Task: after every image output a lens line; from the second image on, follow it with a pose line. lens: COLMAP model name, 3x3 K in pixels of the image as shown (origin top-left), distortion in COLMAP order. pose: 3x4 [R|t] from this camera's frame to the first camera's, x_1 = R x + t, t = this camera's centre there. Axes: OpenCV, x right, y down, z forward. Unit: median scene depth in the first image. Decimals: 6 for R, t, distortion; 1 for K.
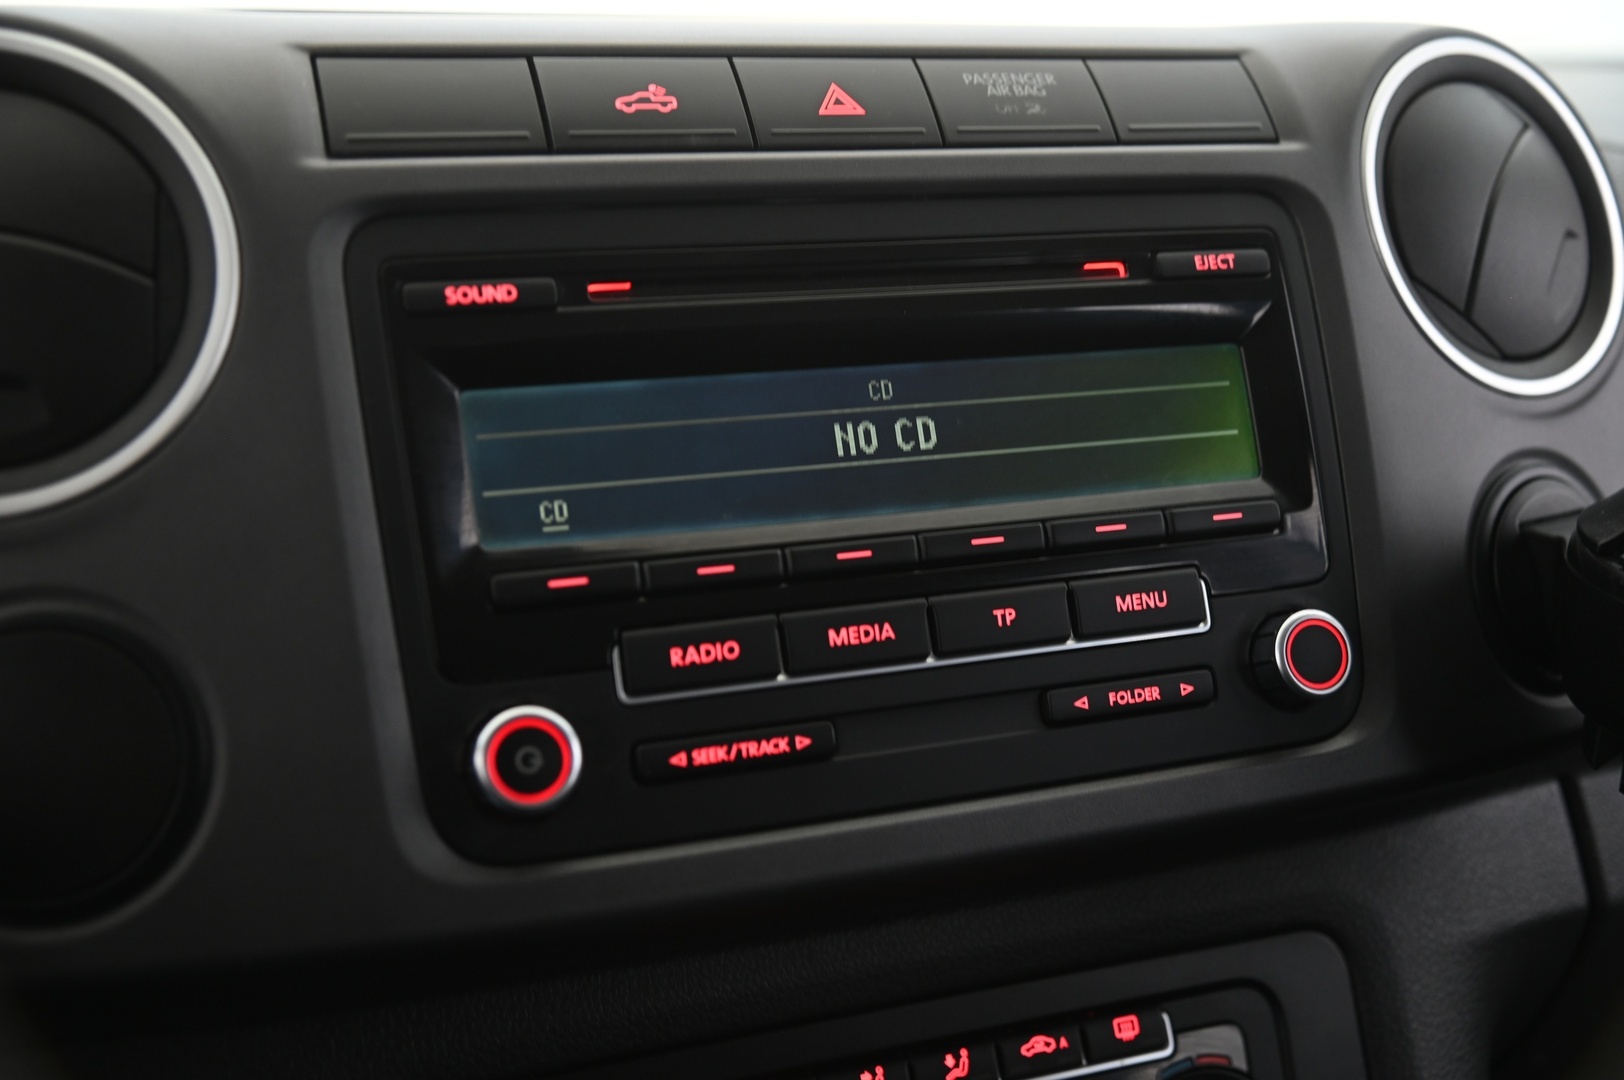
lens RADIAL K [[1780.7, 0, 812.0], [0, 1780.7, 540.0], [0, 0, 1]] dist [0.041445, 0.025502]
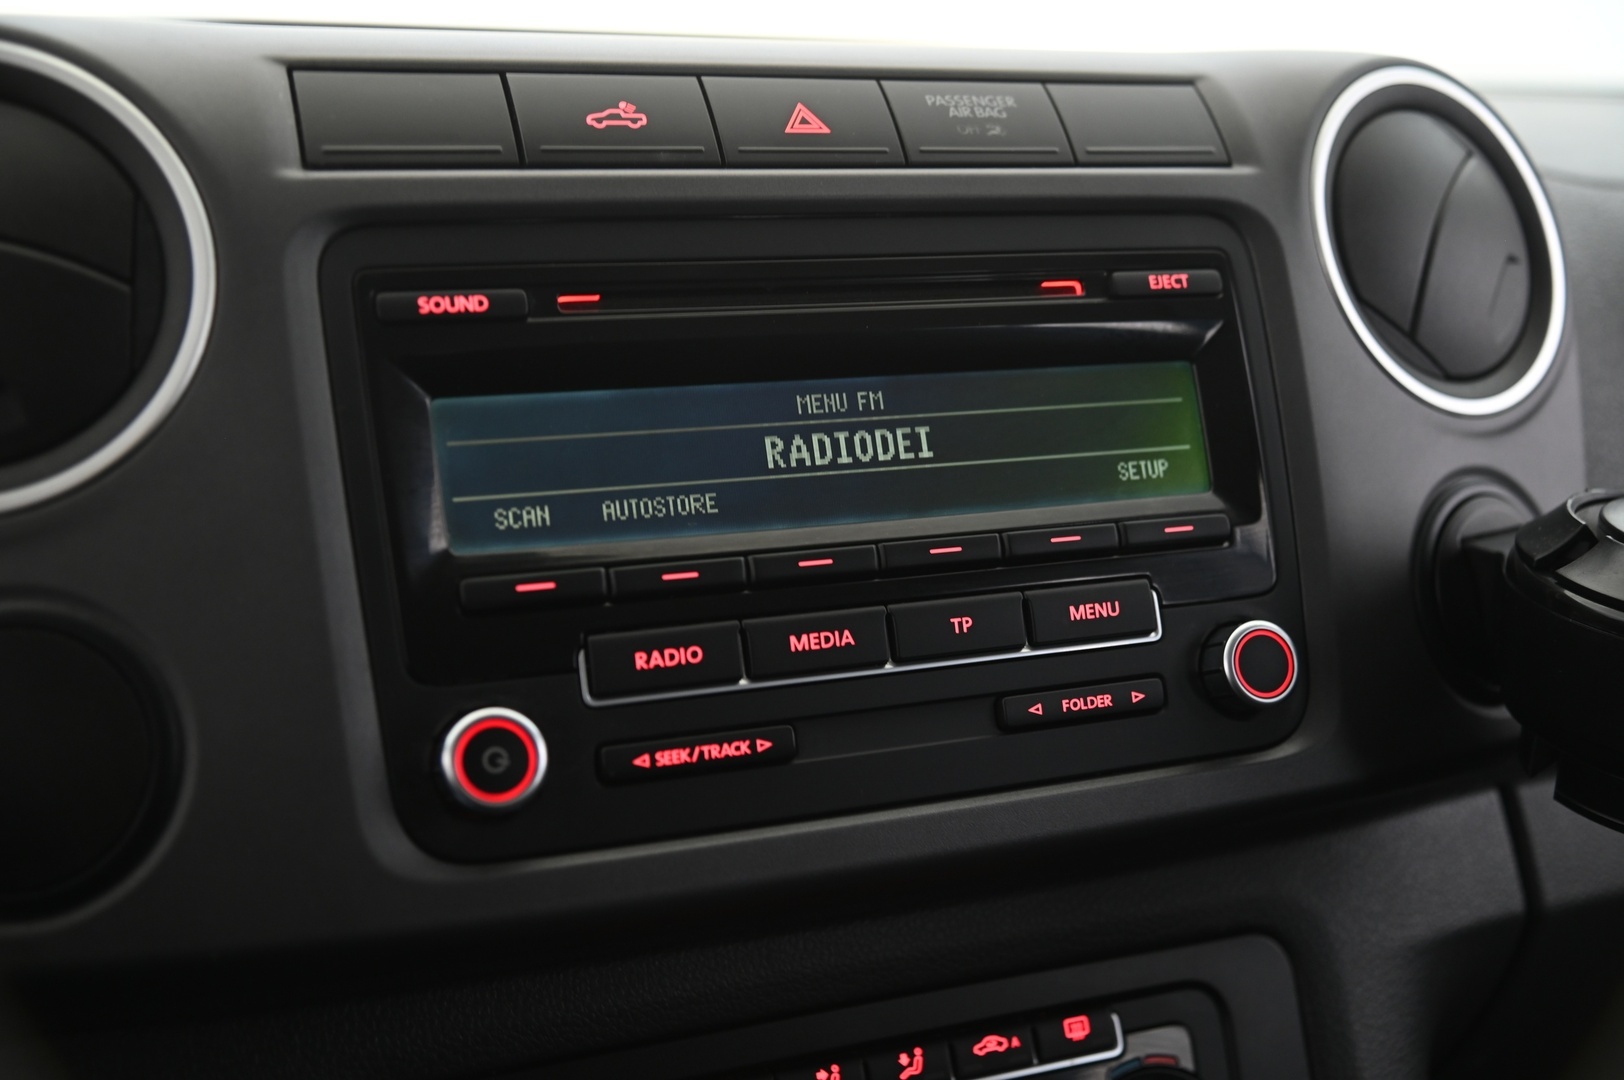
lens RADIAL K [[1780.7, 0, 812.0], [0, 1780.7, 540.0], [0, 0, 1]] dist [0.041445, 0.025502]
pose [[0.999711, 0.009682, 0.021999, -0.000994], [-0.009541, 0.999933, -0.006542, 0.001909], [-0.022061, 0.006330, 0.999737, -0.023766]]
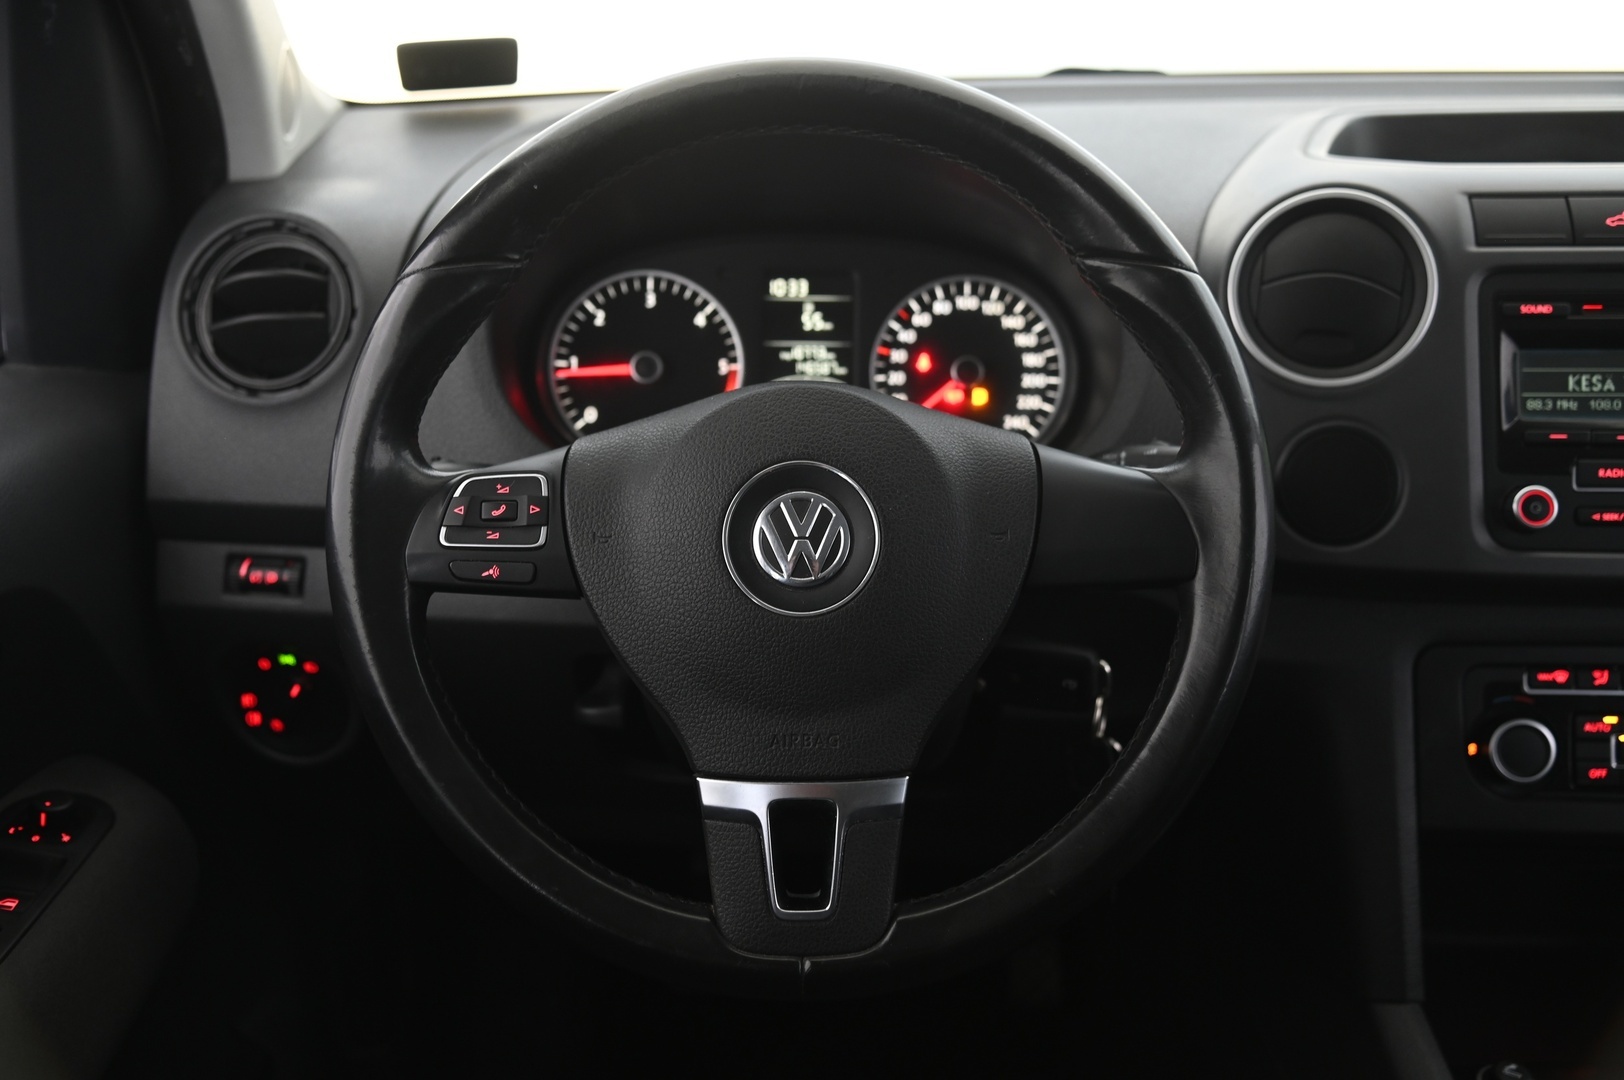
lens RADIAL K [[1615.0, 0, 812.0], [0, 1615.0, 540.0], [0, 0, 1]] dist [-0.000136, 0.136762]
pose [[0.933624, 0.142624, -0.328639, -0.303808], [-0.097421, 0.983842, 0.150211, -0.062439], [0.344753, -0.108225, 0.932434, -1.249120]]
